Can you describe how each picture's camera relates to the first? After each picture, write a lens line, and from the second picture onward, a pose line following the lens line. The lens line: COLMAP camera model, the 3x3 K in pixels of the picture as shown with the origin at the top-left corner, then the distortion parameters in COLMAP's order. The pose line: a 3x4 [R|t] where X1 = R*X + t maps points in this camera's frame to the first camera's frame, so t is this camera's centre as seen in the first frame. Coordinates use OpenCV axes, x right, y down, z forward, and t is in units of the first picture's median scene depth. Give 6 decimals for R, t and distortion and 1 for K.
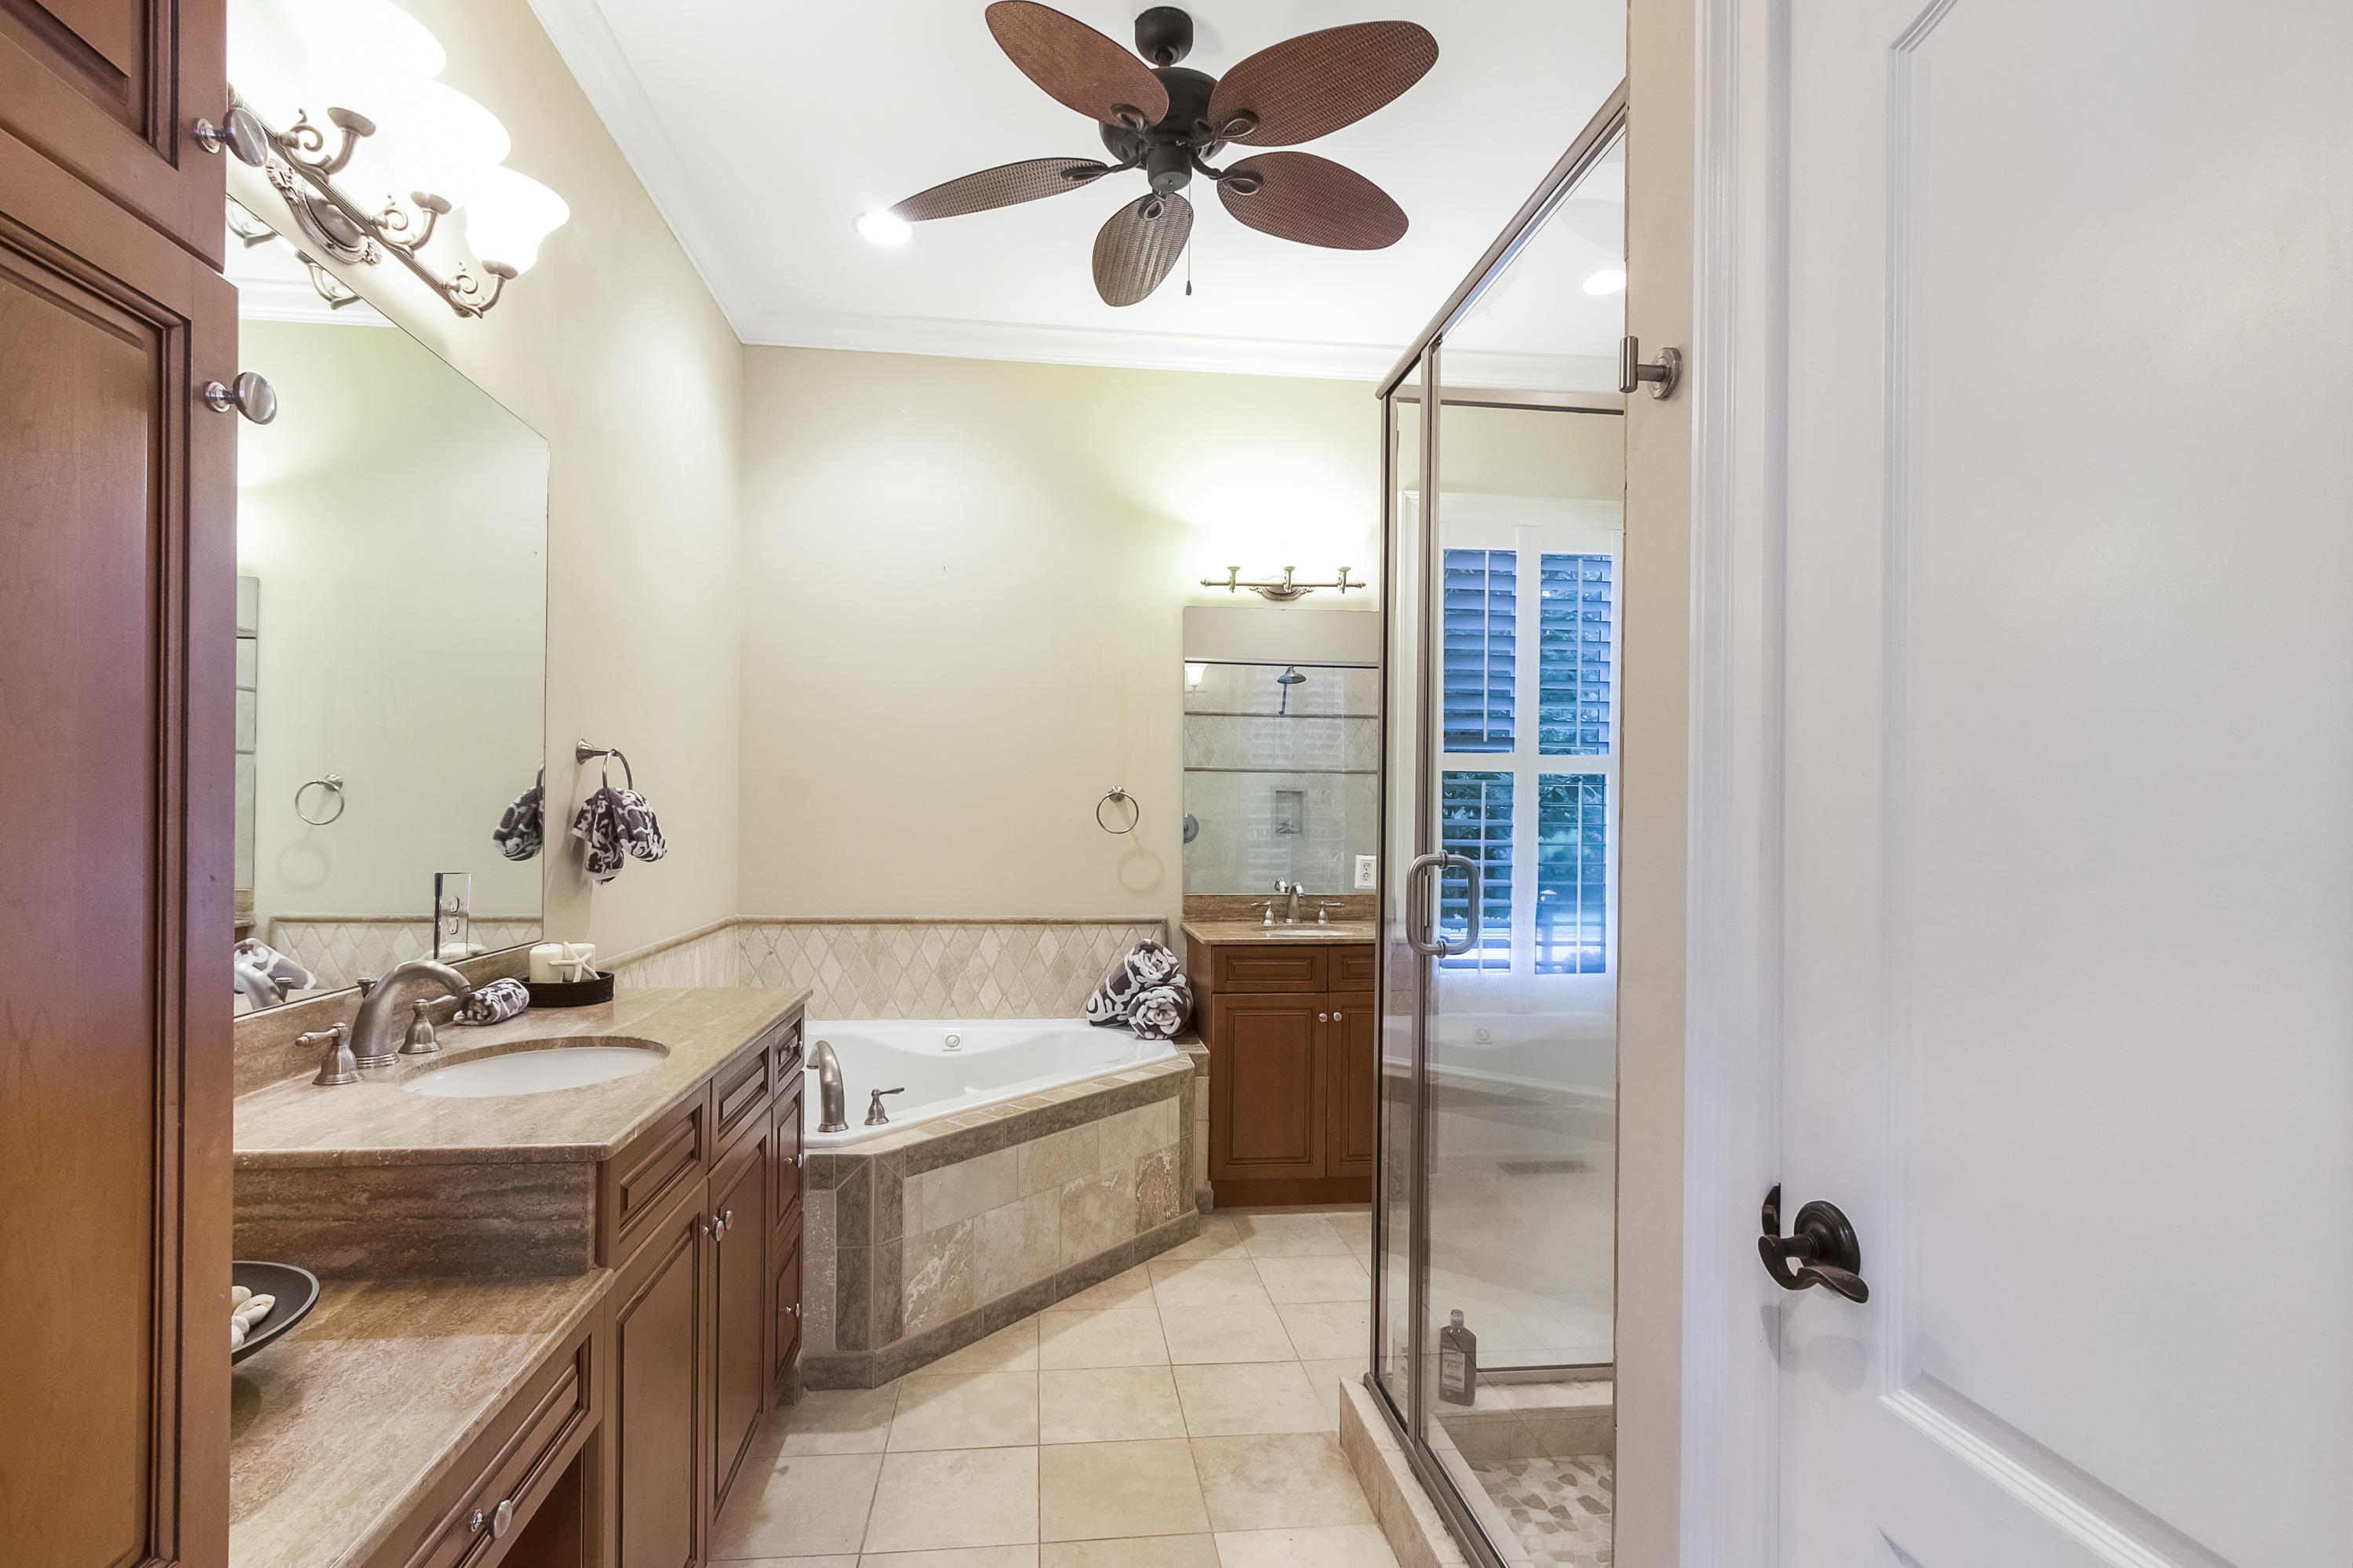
lens RADIAL K [[1148.9, 0, 1154.5], [0, 1148.9, 680.6], [0, 0, 1]] dist [0.001334, 0.001772]
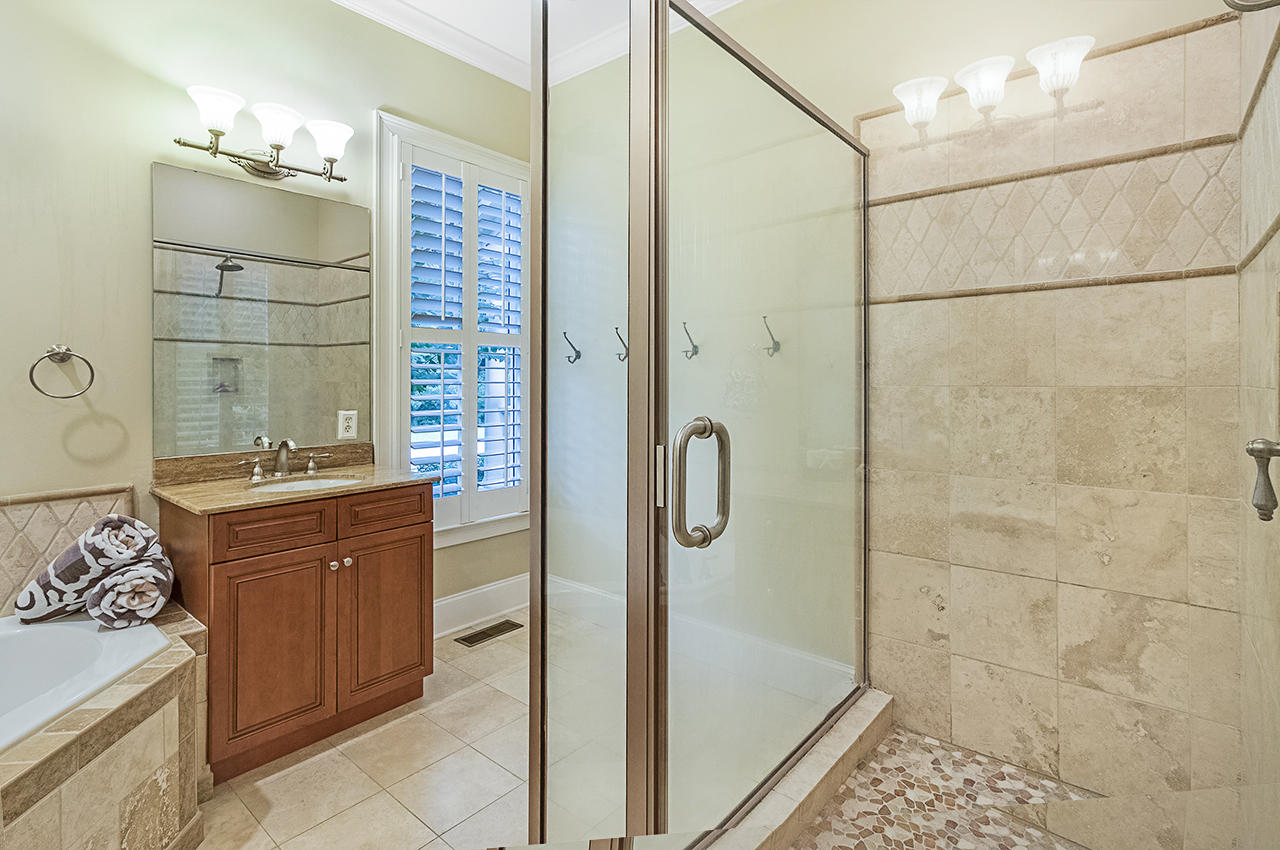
lens RADIAL K [[625.0, 0, 628.1], [0, 625.0, 368.8], [0, 0, 1]] dist [0.001334, 0.001772]
pose [[0.729511, 0.005357, 0.683948, -0.047766], [-0.075555, 0.994481, 0.072799, 0.045985], [-0.679784, -0.104783, 0.725889, 0.384582]]
